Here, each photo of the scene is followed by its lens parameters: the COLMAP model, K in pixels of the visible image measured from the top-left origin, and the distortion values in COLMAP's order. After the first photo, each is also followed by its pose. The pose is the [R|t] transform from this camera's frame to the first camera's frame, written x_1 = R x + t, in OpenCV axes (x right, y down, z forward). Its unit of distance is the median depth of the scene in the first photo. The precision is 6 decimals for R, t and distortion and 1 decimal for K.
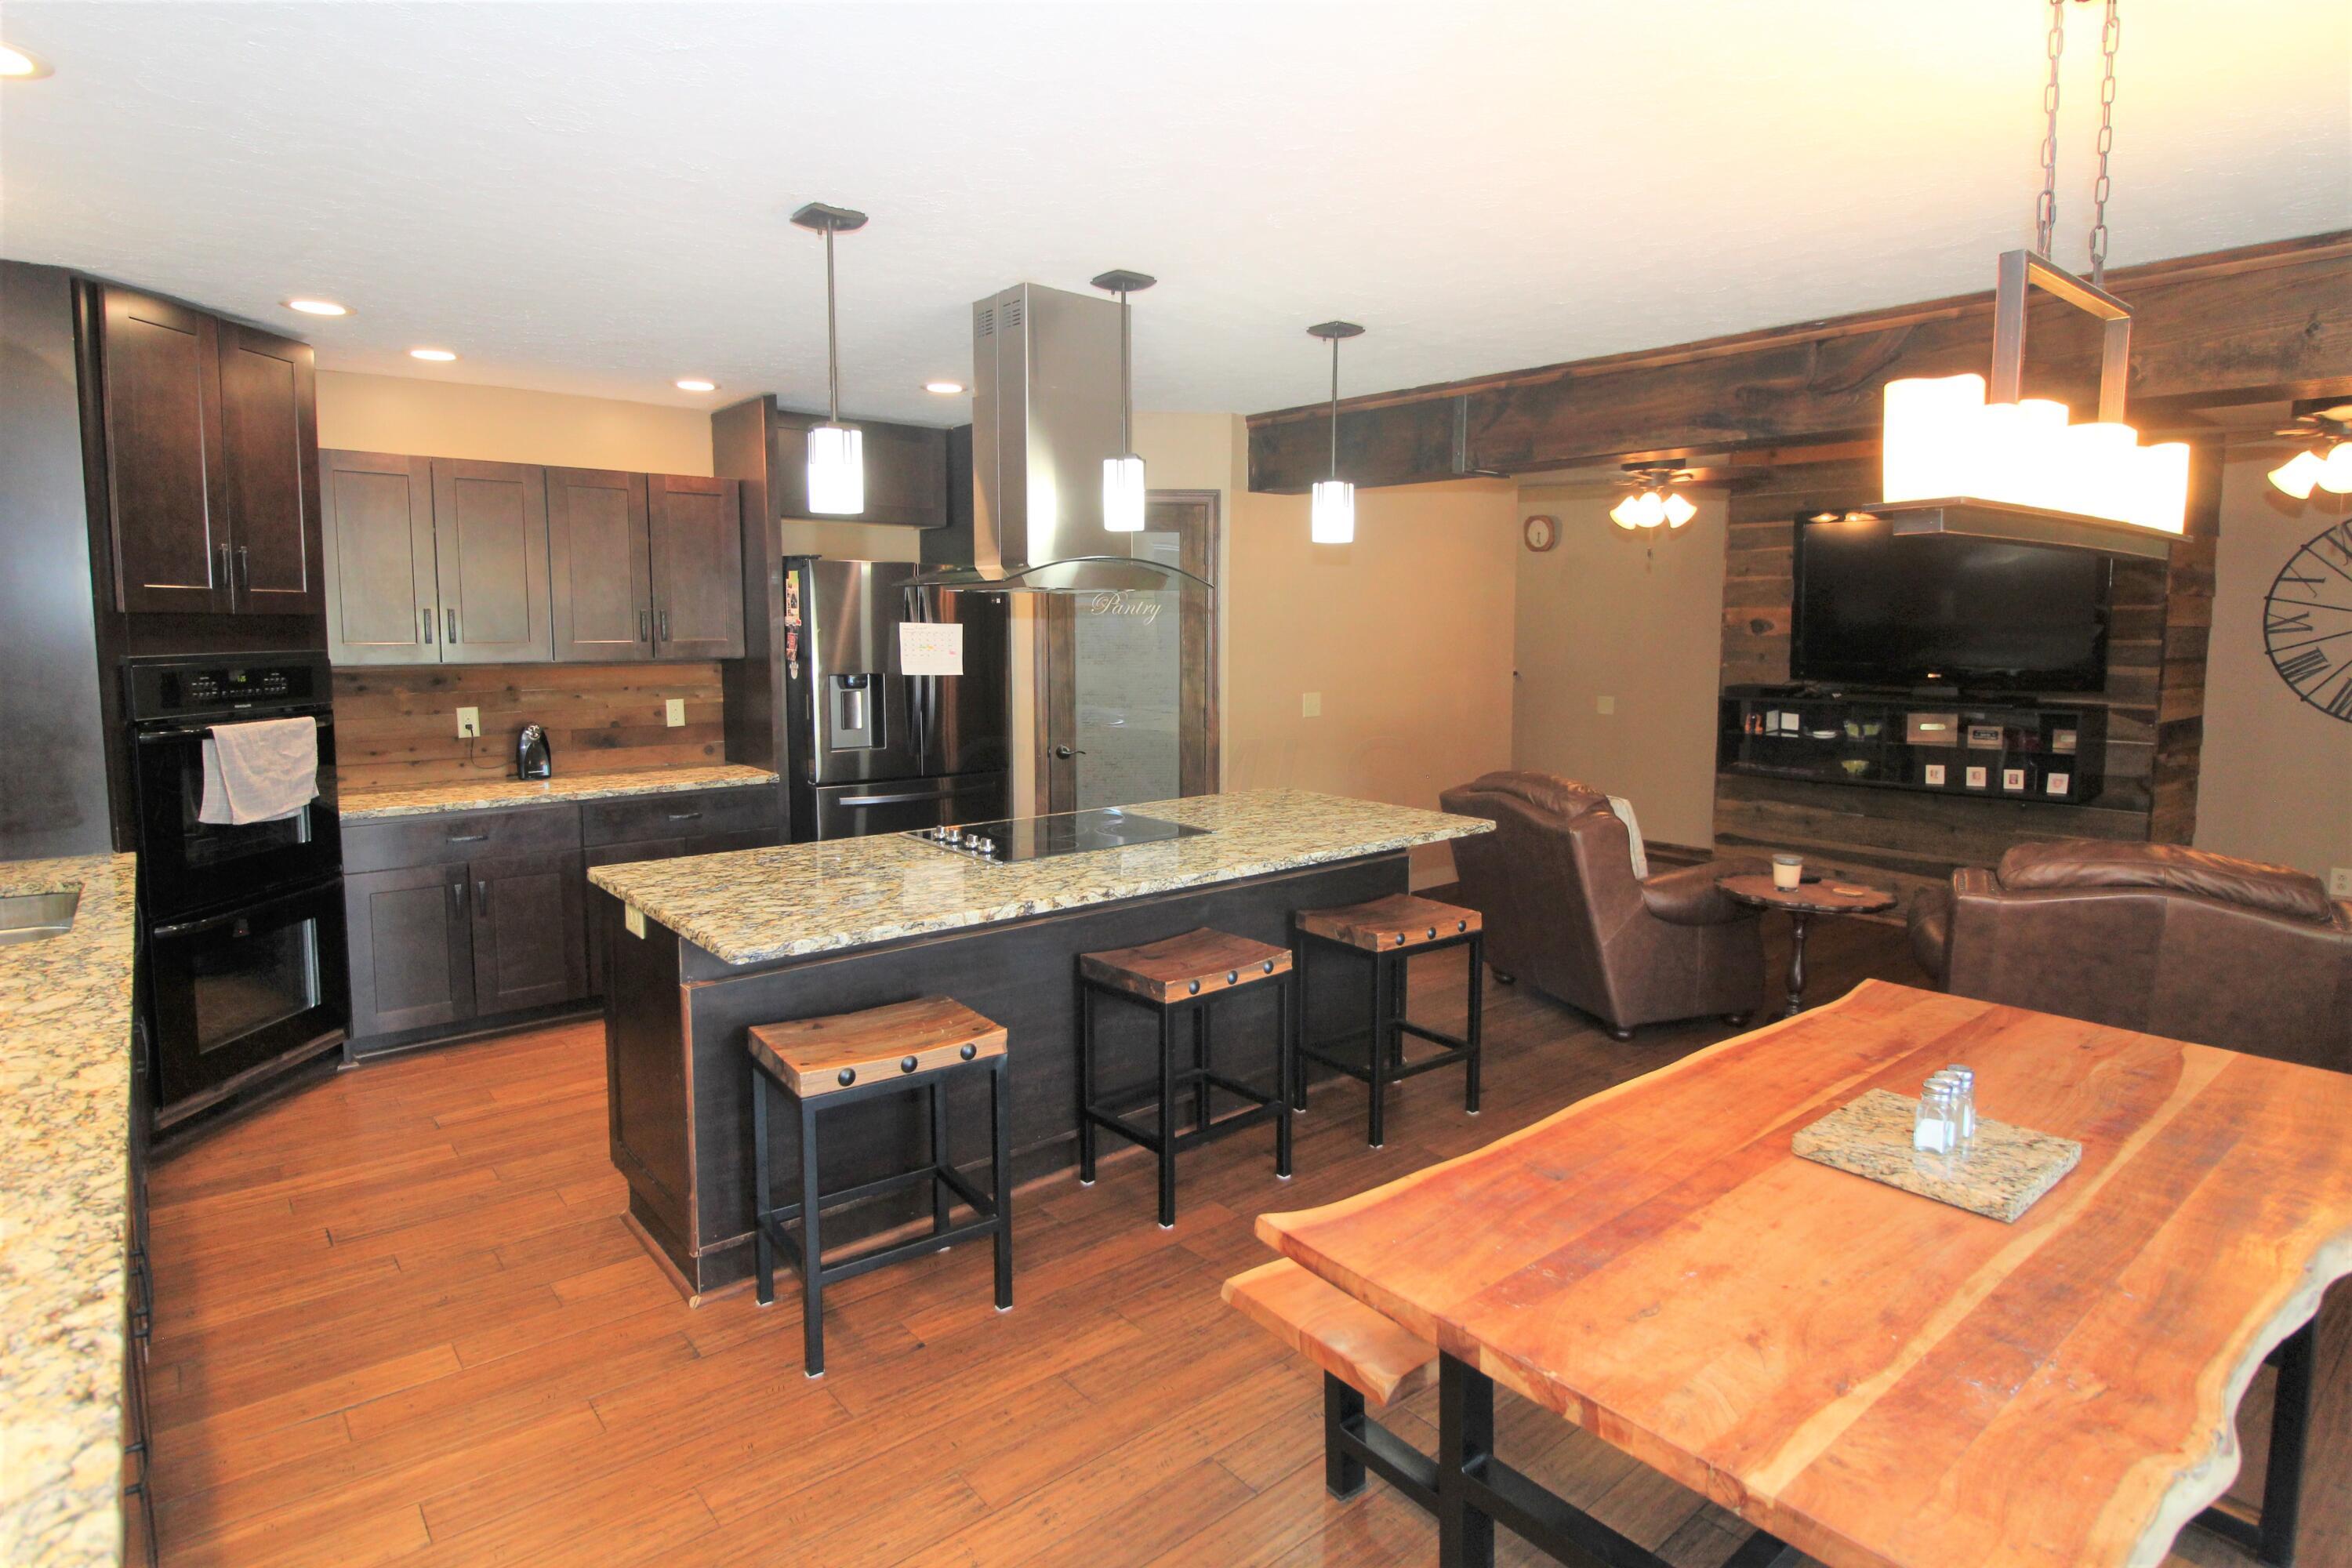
lens RADIAL K [[1243.6, 0, 1175.9], [0, 1243.6, 738.3], [0, 0, 1]] dist [0.005578, -0.016952]
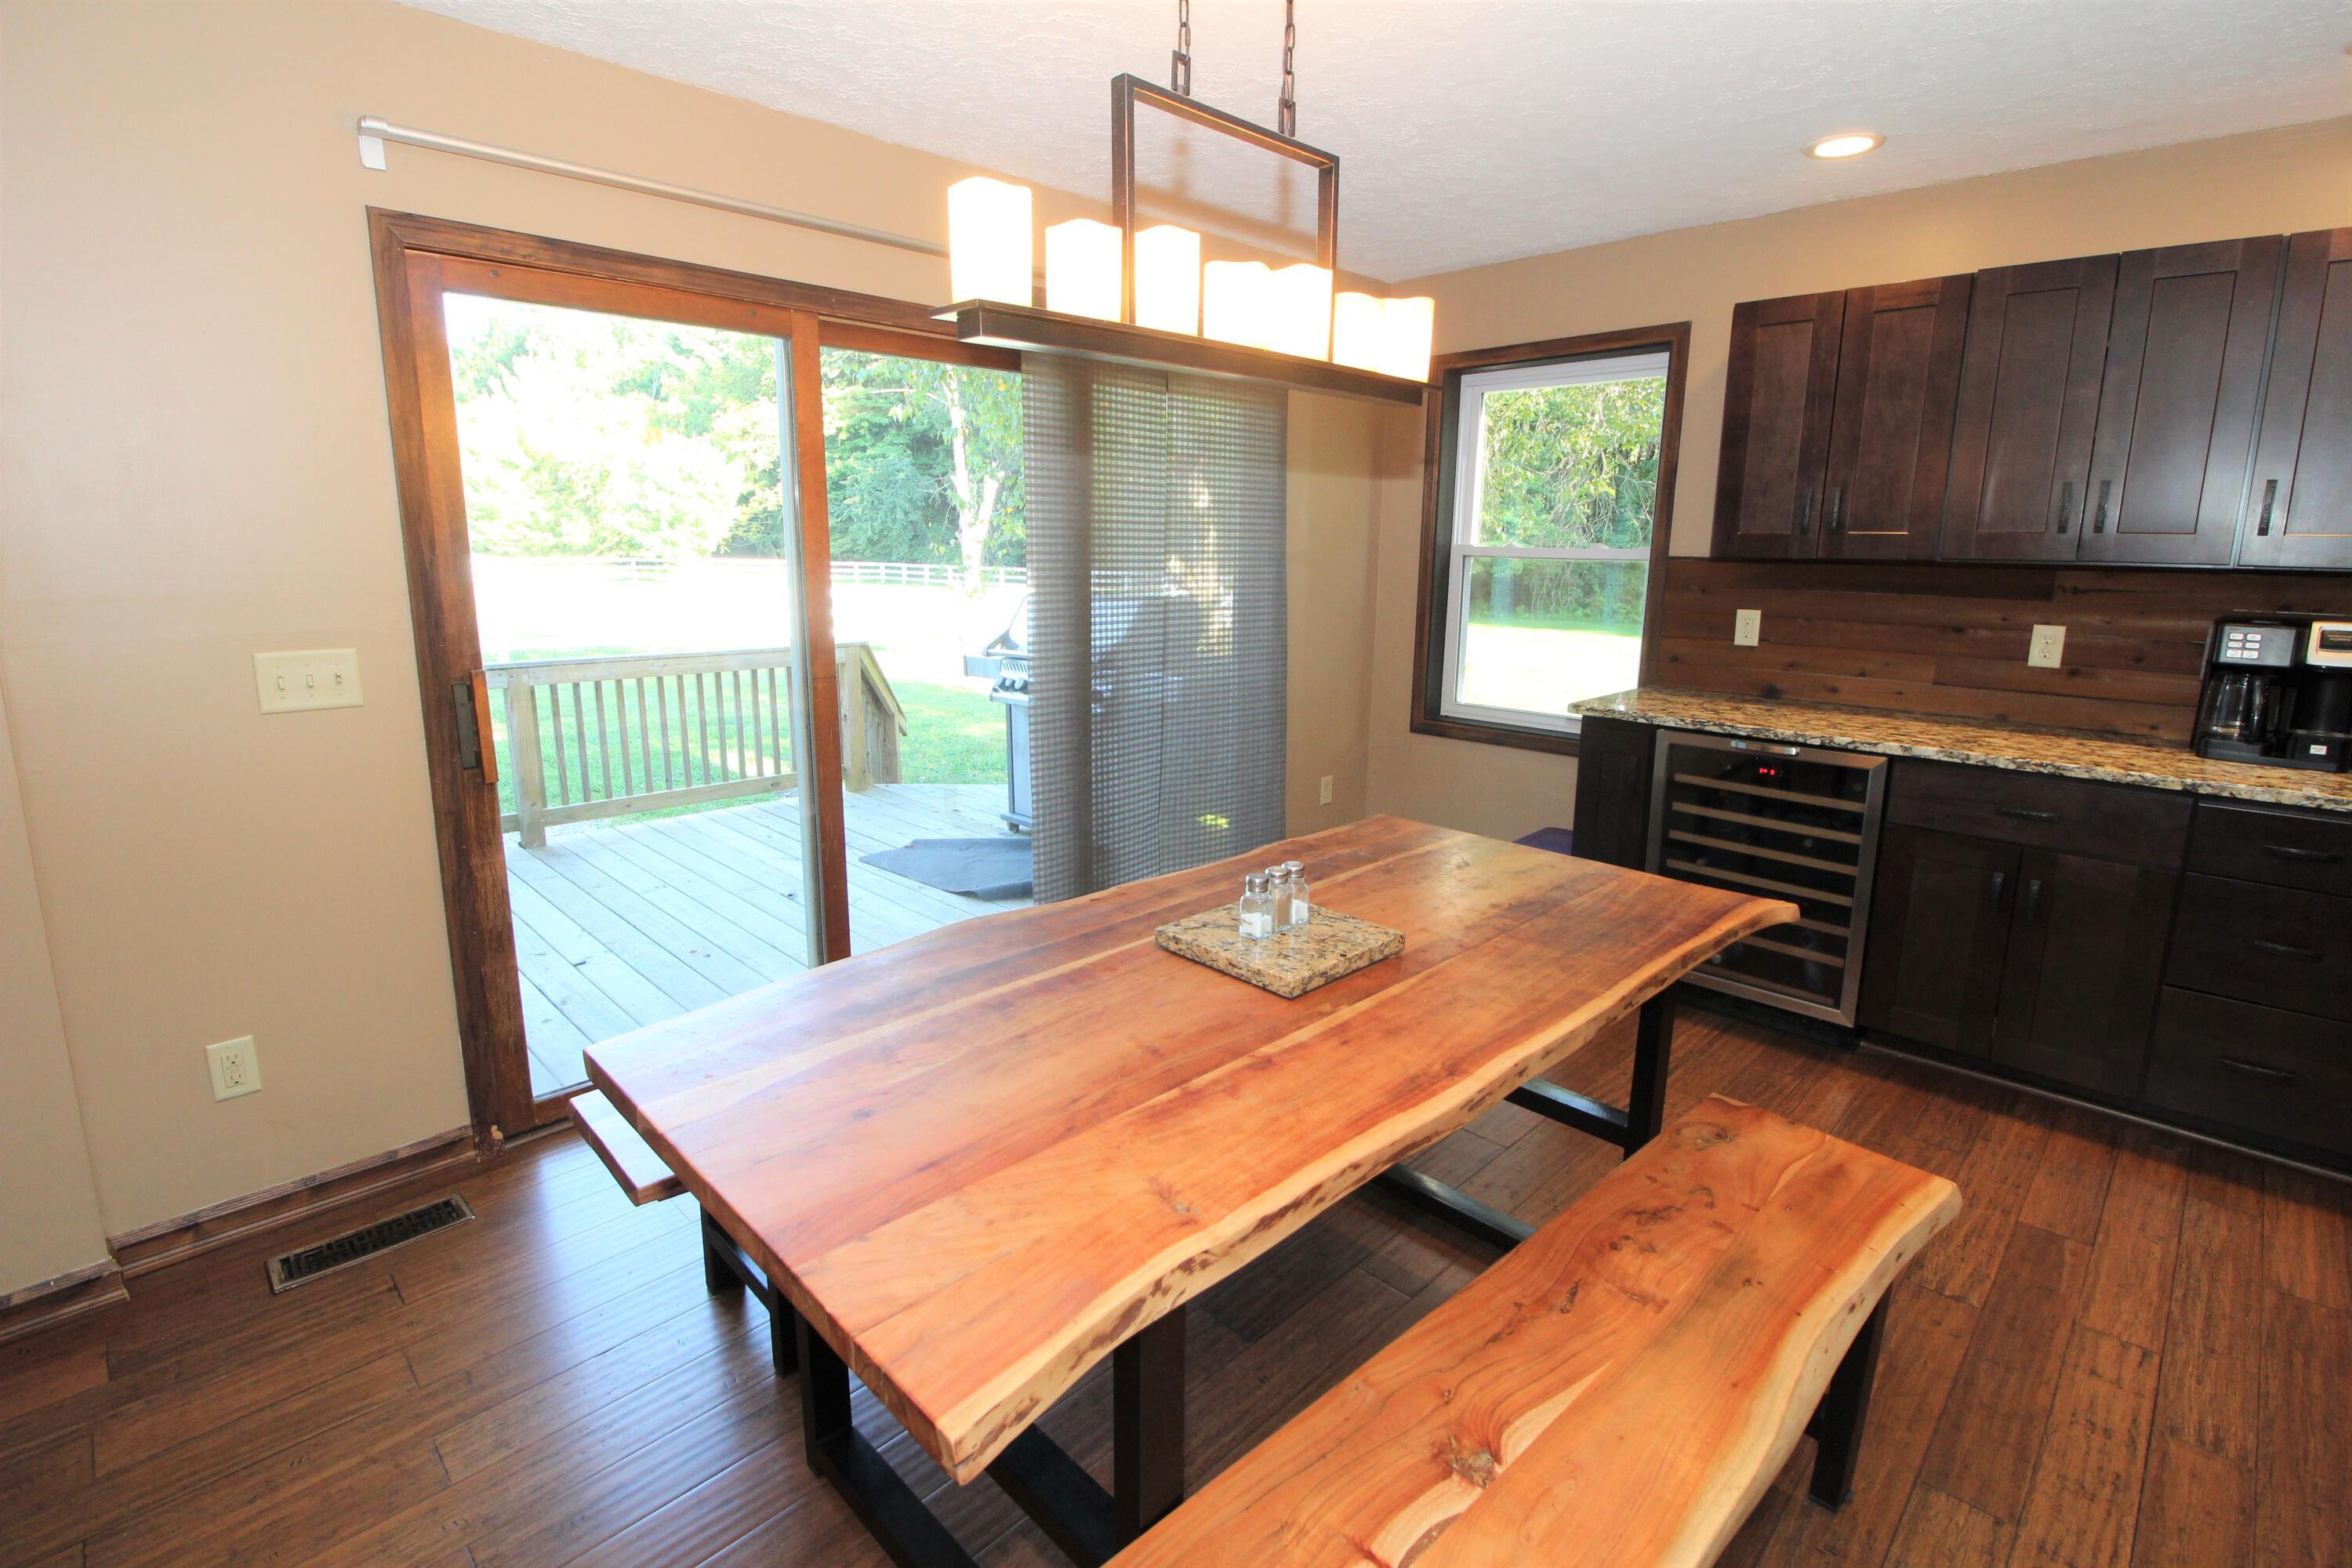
lens RADIAL K [[1090.6, 0, 1177.0], [0, 1090.6, 742.8], [0, 0, 1]] dist [-0.002534, -0.011218]
pose [[-0.995611, 0.005760, -0.093410, 0.314670], [-0.020469, 0.960536, 0.277401, -0.040737], [0.091322, 0.278095, -0.956203, 0.742259]]
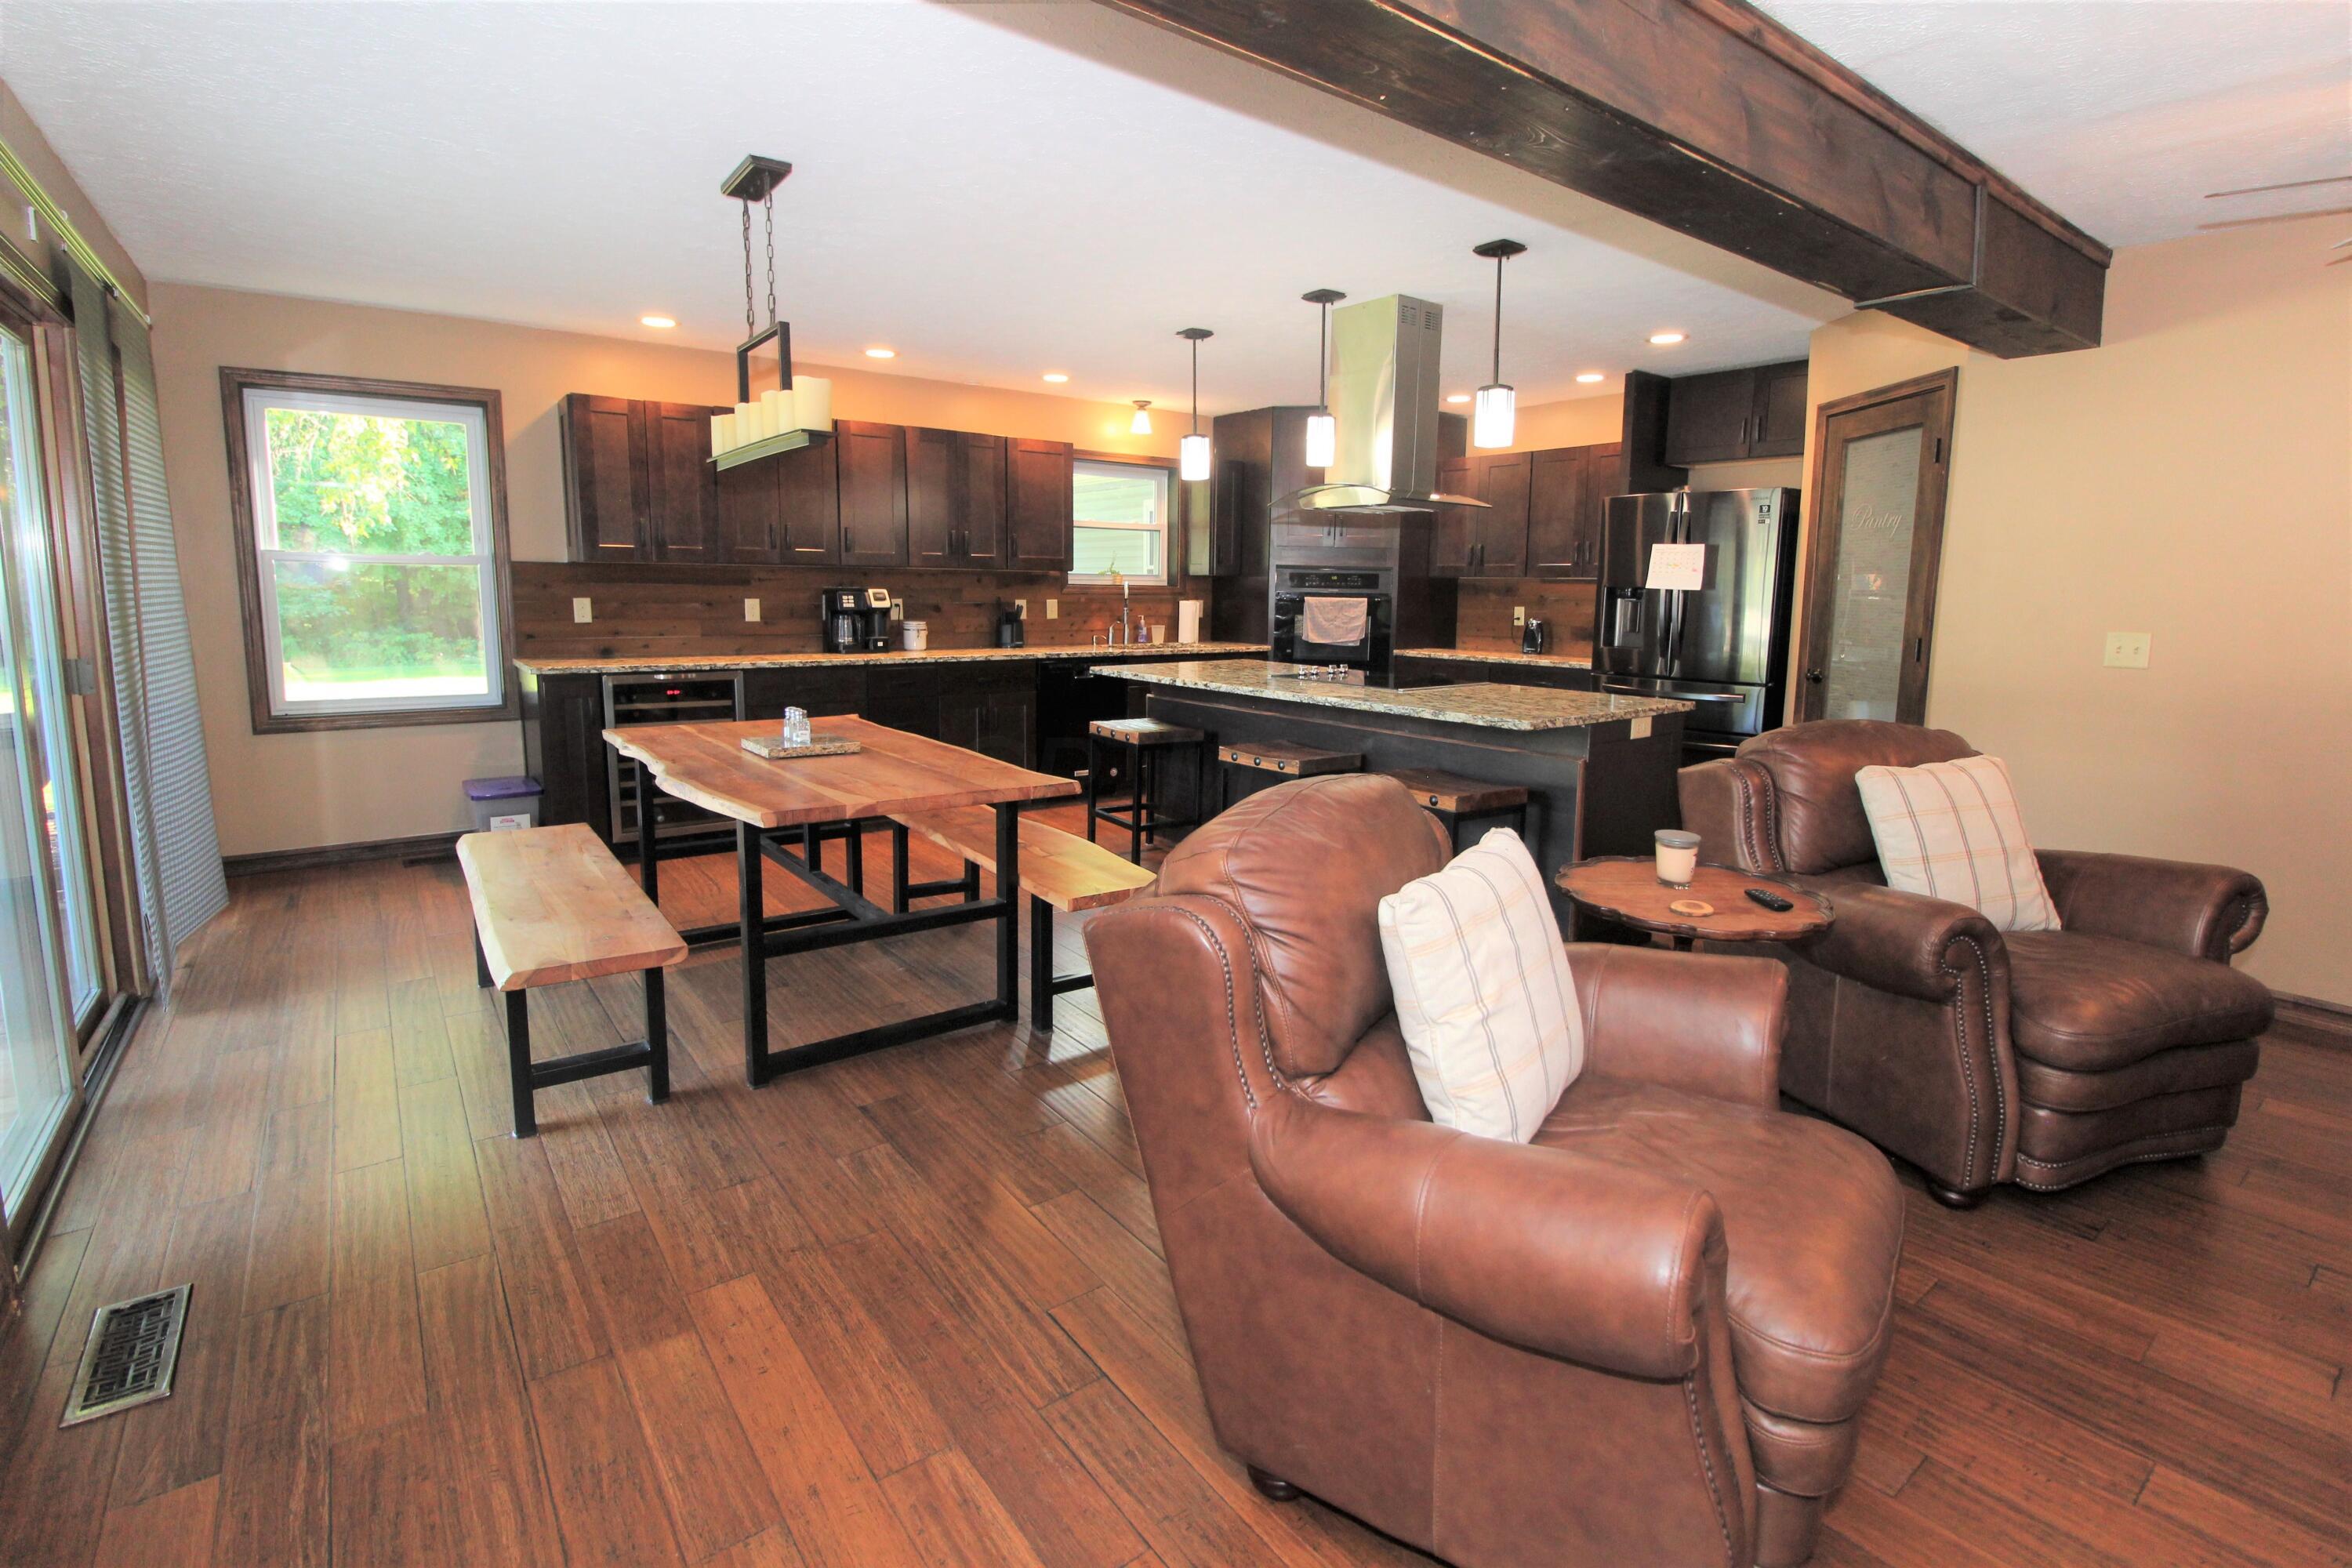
lens RADIAL K [[1080.4, 0, 1175.3], [0, 1080.4, 720.1], [0, 0, 1]] dist [0.000090, -0.000085]
pose [[-0.050868, 0.120711, -0.991384, 0.956810], [-0.108998, 0.986068, 0.125657, -0.007437], [0.992740, 0.114451, -0.037002, 0.679233]]
